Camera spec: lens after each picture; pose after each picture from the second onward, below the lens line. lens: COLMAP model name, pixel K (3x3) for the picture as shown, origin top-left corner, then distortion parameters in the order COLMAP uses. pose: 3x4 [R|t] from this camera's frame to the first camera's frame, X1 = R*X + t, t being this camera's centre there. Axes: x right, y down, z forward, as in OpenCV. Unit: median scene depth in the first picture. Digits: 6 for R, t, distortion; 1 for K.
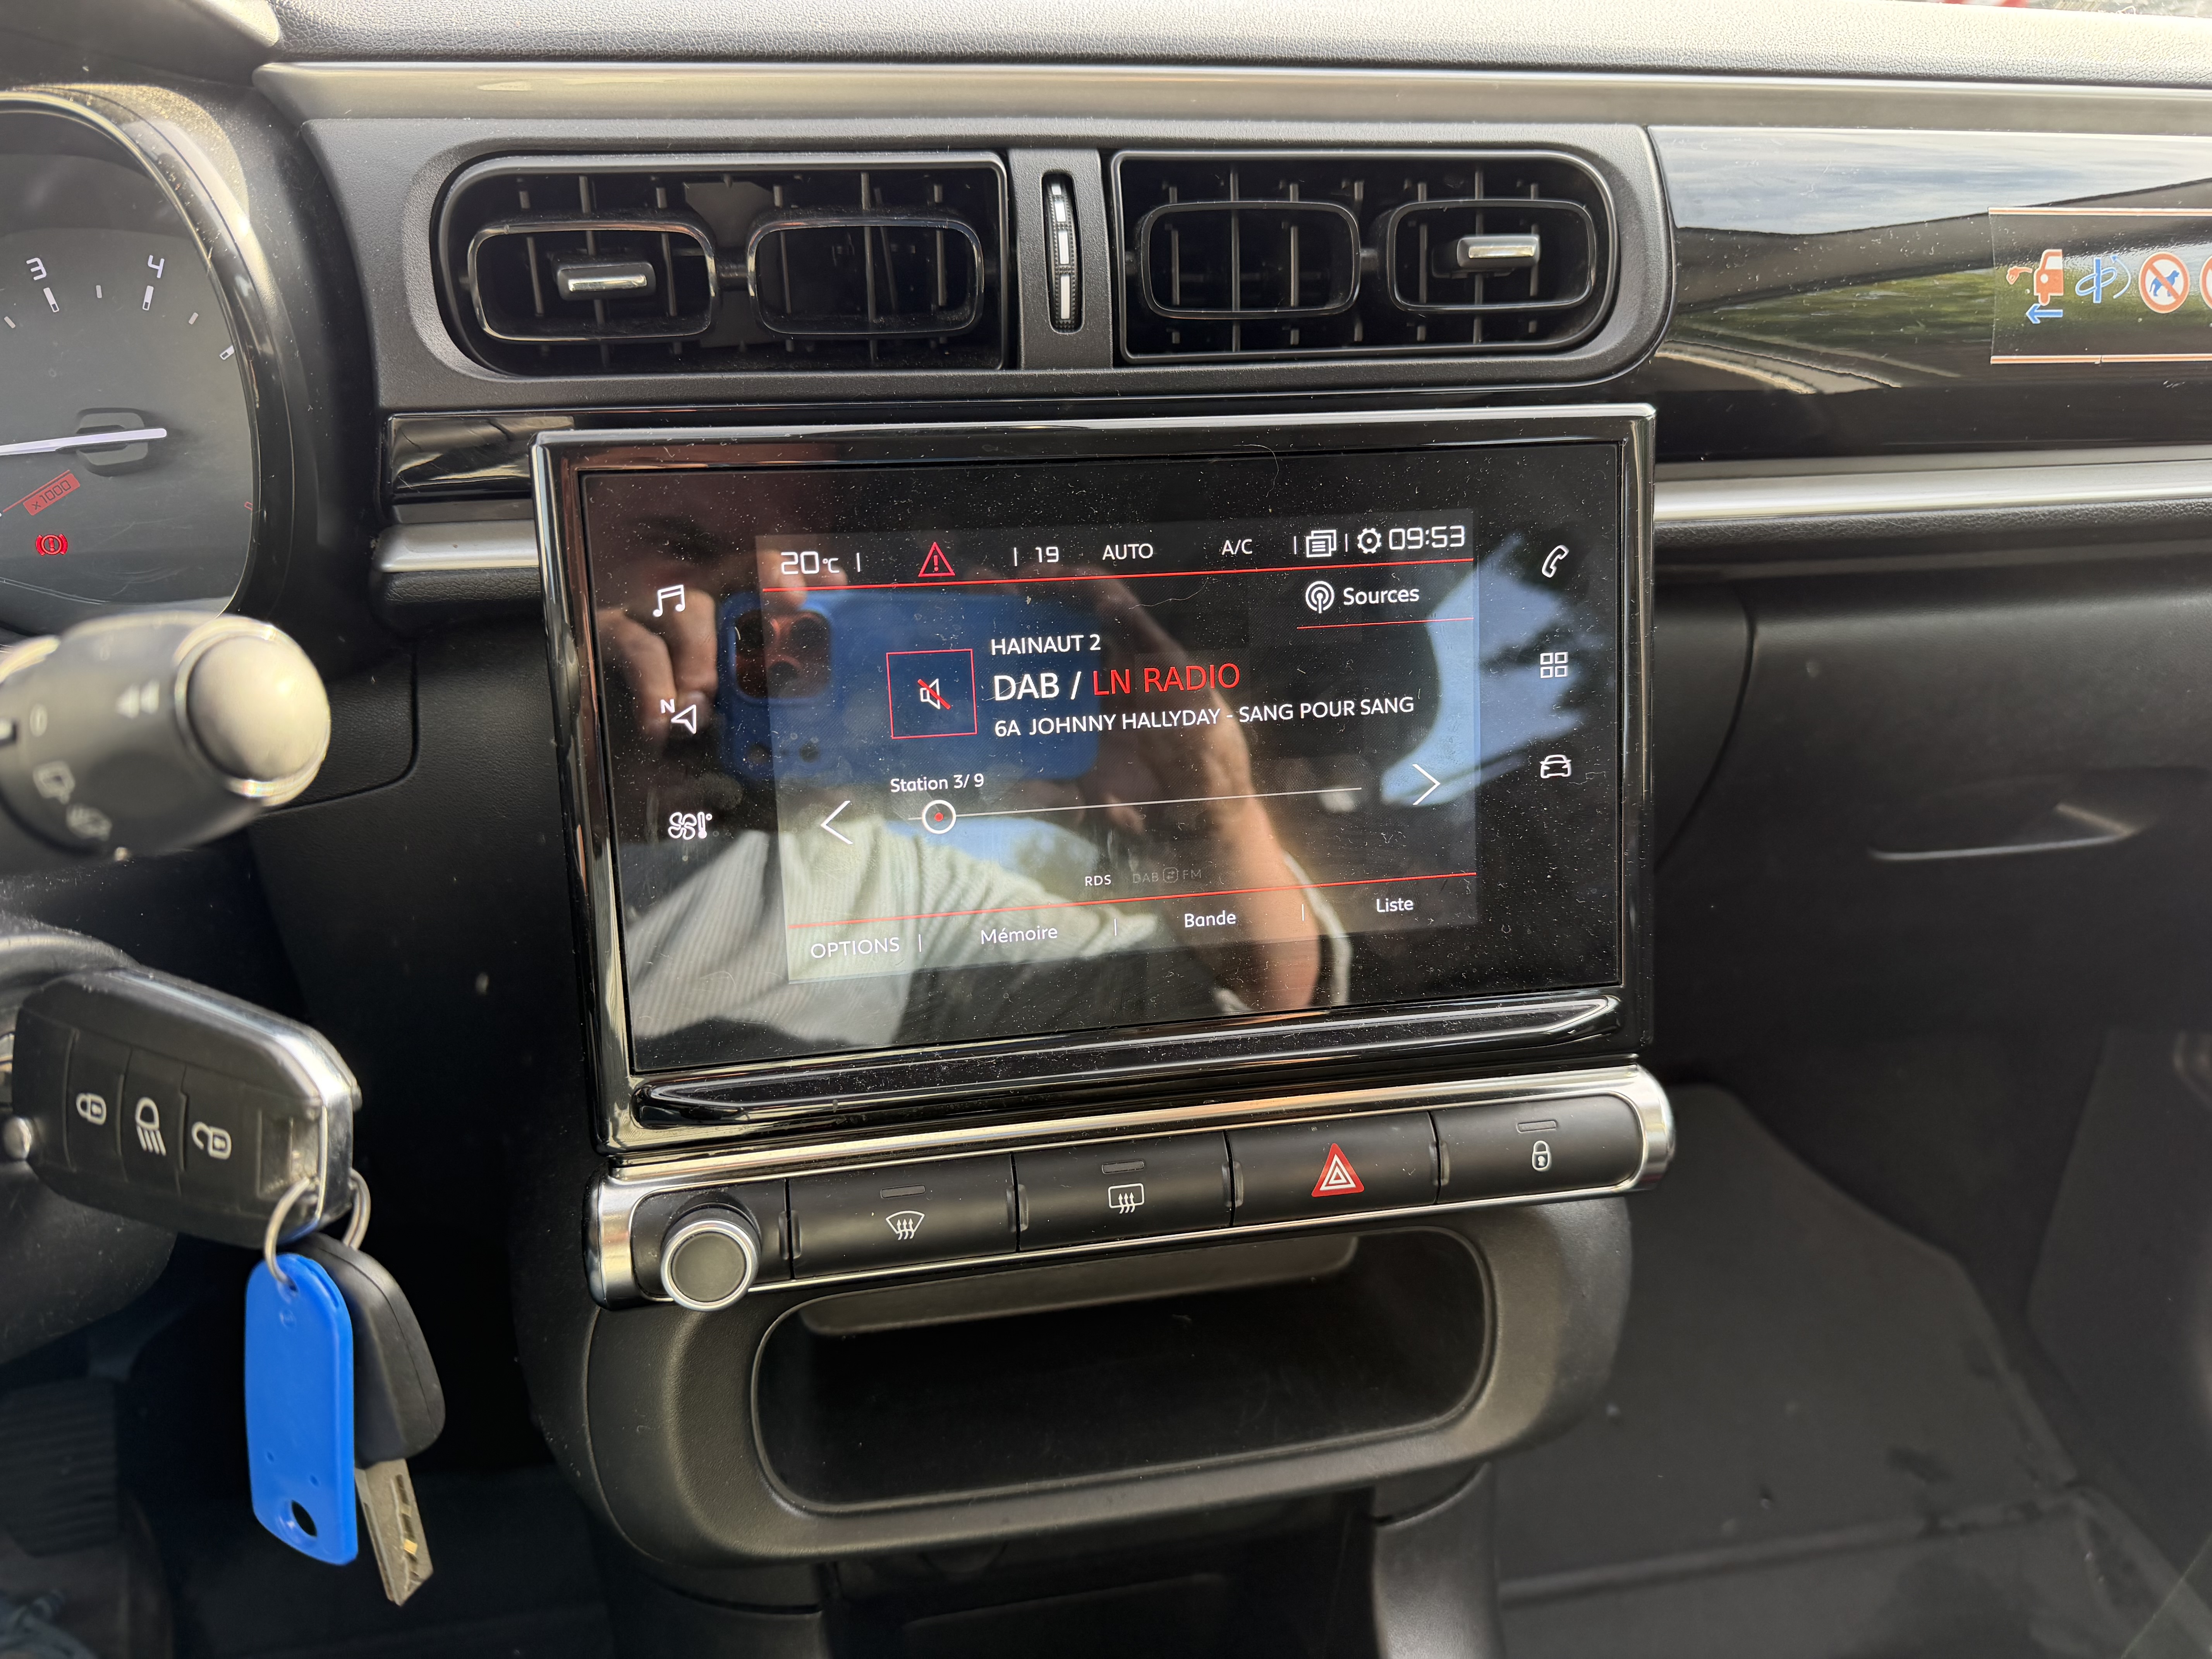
lens RADIAL K [[1568.7, 0, 1115.1], [0, 1568.7, 841.5], [0, 0, 1]] dist [0.049648, -0.061918]
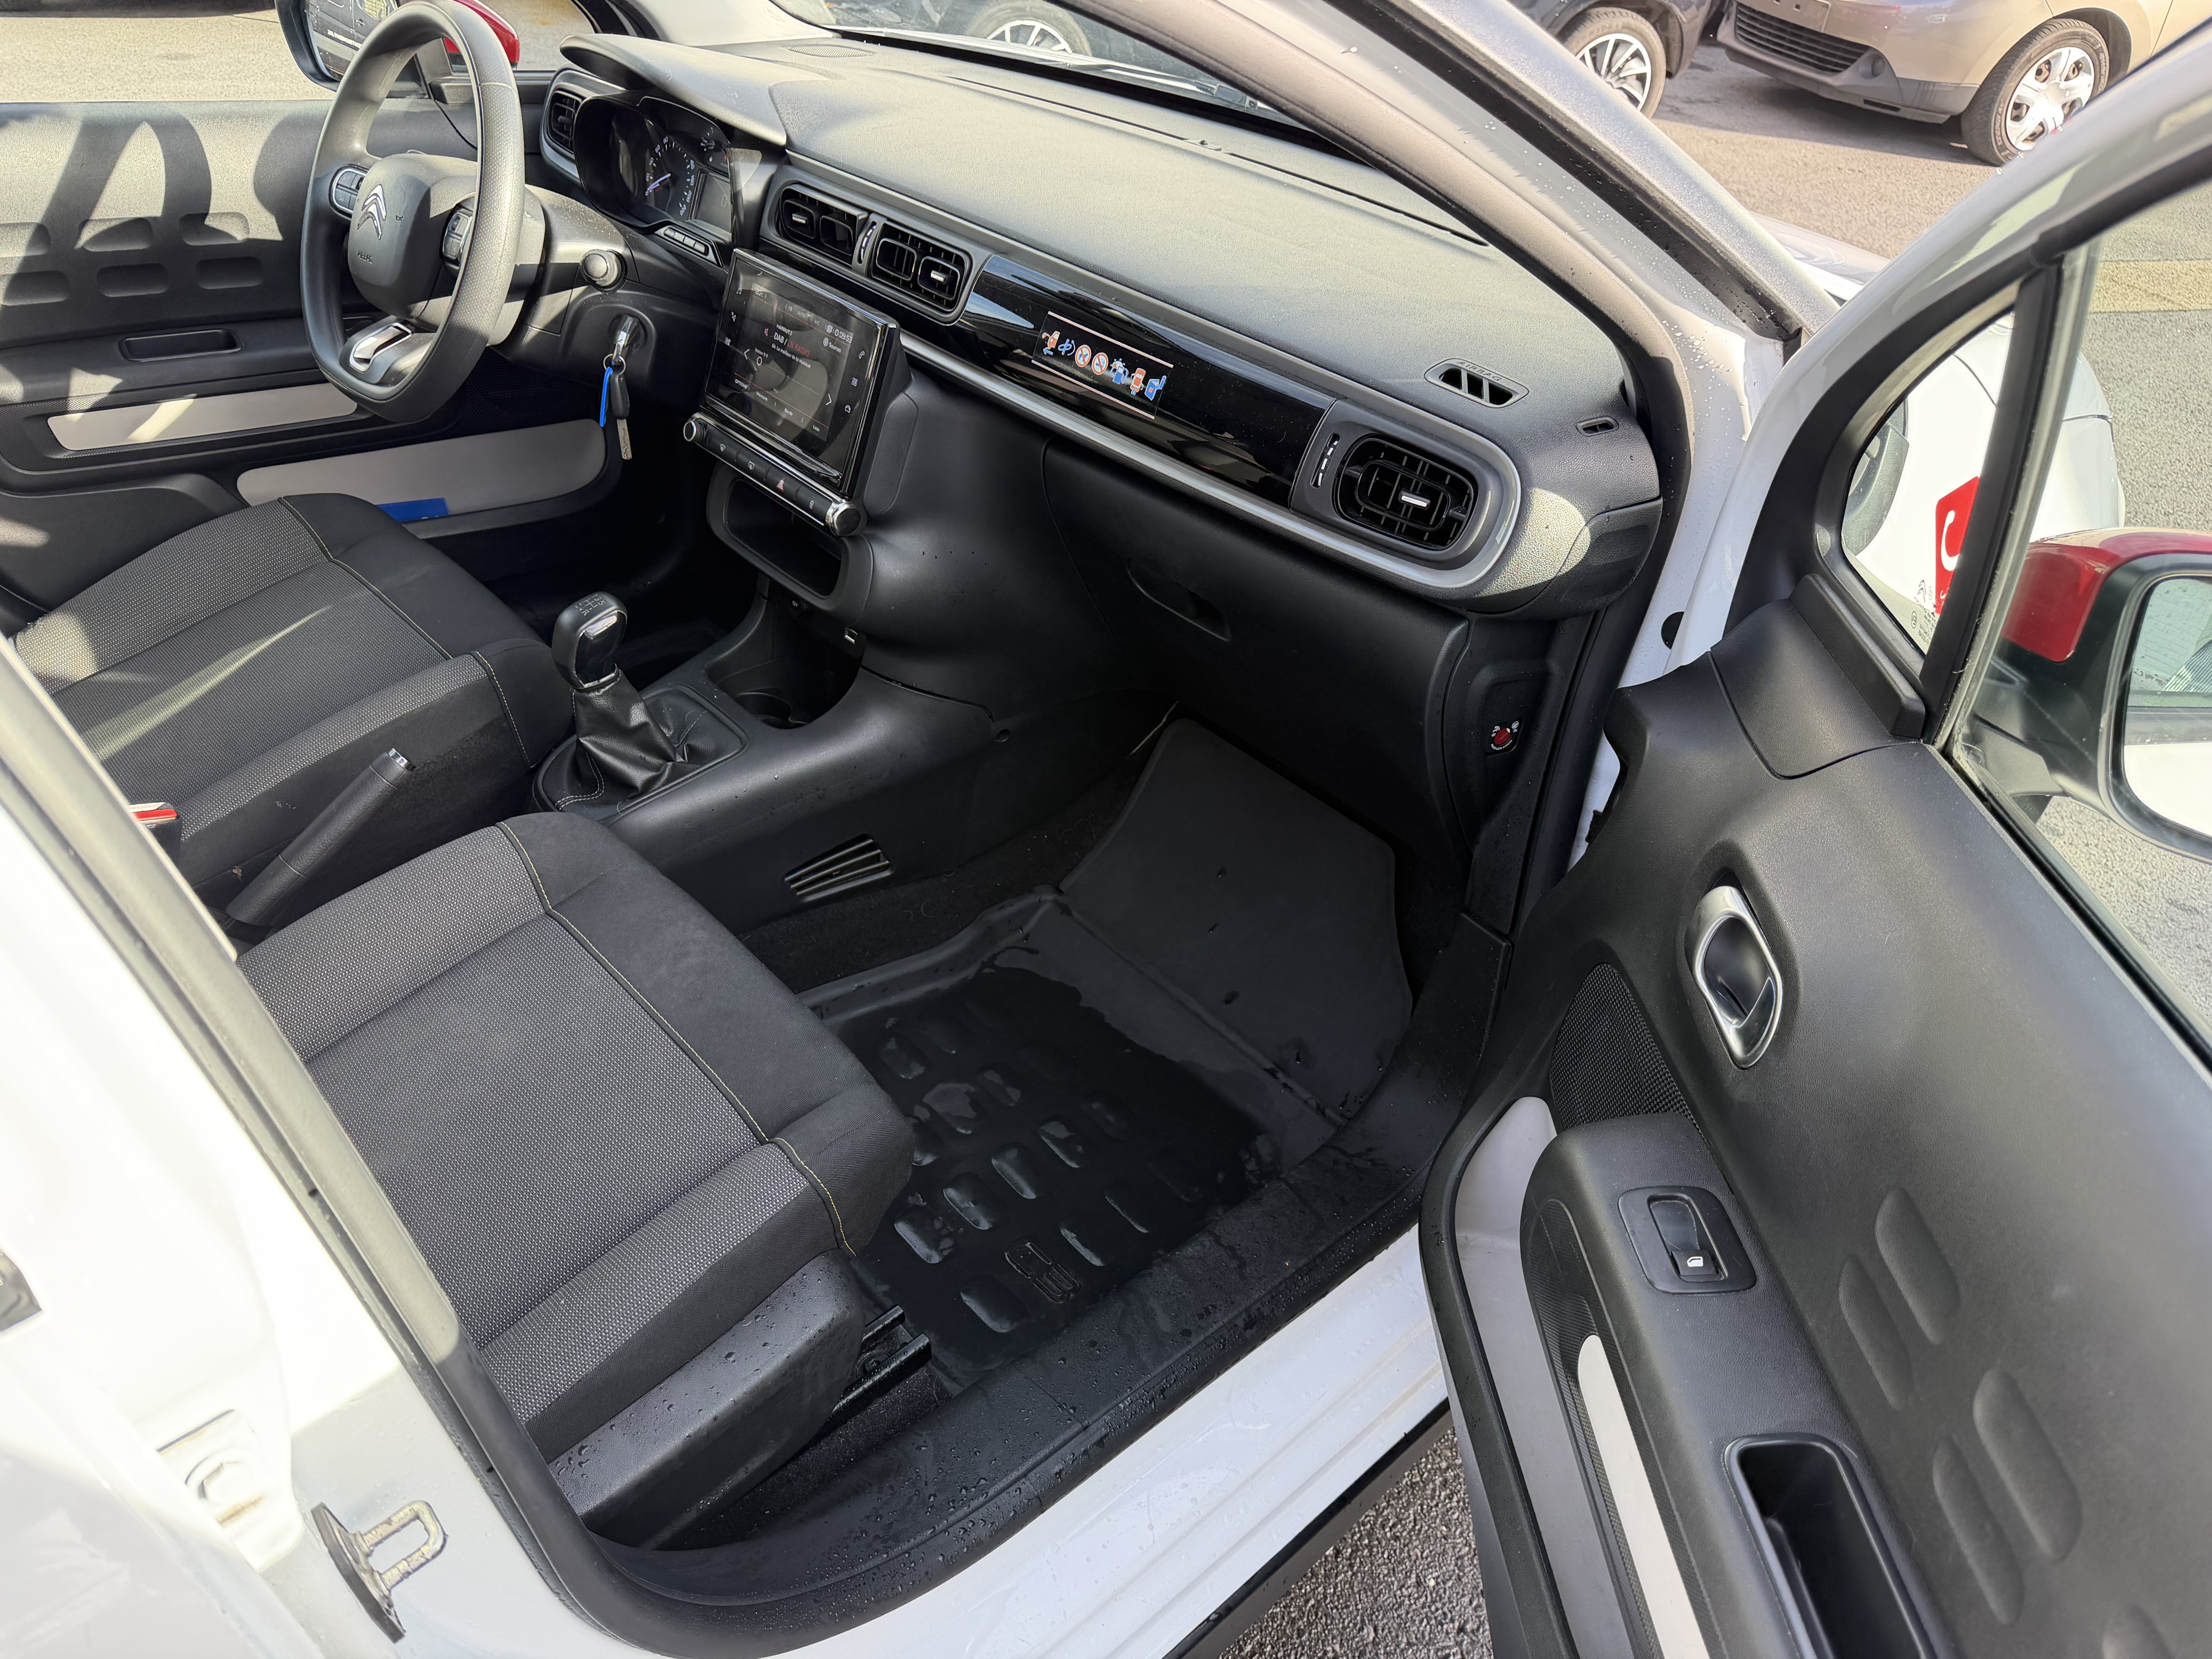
lens RADIAL K [[1568.7, 0, 1115.1], [0, 1568.7, 841.5], [0, 0, 1]] dist [0.049648, -0.061918]
pose [[0.532607, 0.516722, -0.670320, 3.744672], [-0.452811, 0.843086, 0.290117, -0.565411], [0.715047, 0.149010, 0.683011, -0.977049]]
